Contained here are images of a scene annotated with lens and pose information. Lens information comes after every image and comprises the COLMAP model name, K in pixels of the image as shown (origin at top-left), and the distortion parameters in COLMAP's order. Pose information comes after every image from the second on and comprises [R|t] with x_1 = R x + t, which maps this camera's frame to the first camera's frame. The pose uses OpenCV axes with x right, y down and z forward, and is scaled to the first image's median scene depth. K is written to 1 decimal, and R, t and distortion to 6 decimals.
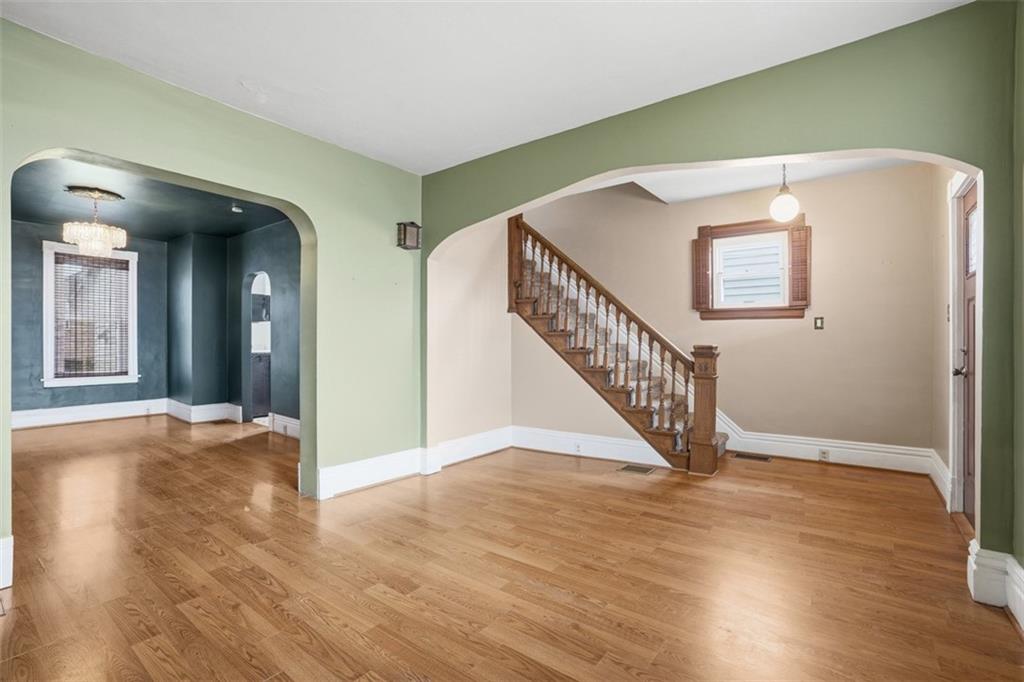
lens RADIAL K [[469.3, 0, 515.4], [0, 469.3, 342.4], [0, 0, 1]] dist [-0.049516, 0.000152]
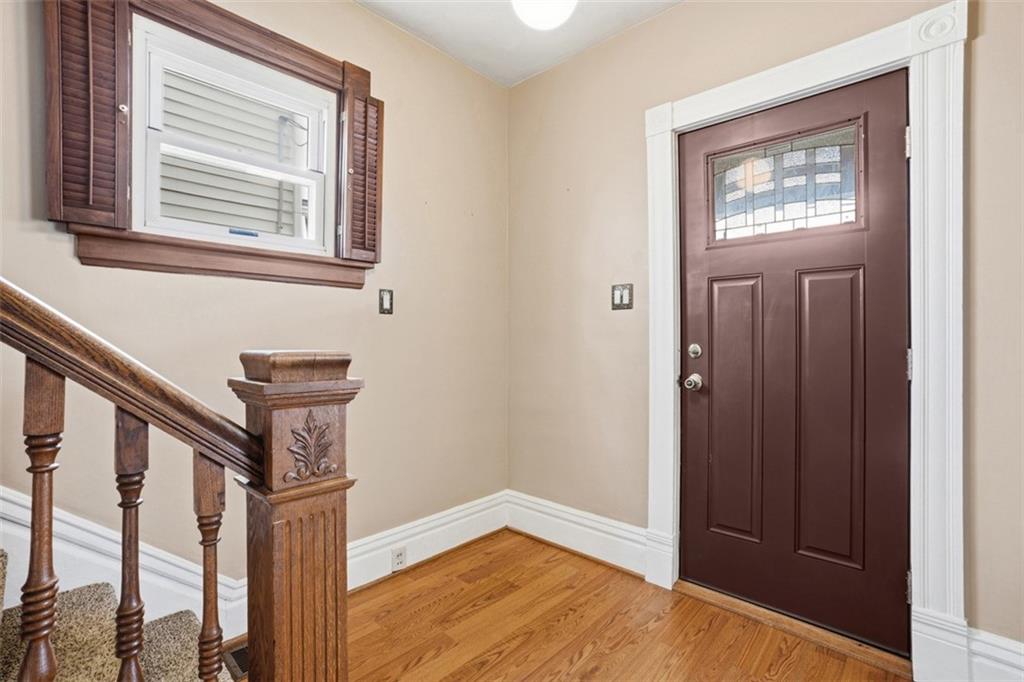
lens RADIAL K [[469.3, 0, 515.4], [0, 469.3, 342.4], [0, 0, 1]] dist [-0.049516, 0.000152]
pose [[0.092001, -0.006934, 0.995735, 0.107733], [-0.000314, 0.999976, 0.006992, -0.000640], [-0.995759, -0.000956, 0.091996, 0.516989]]
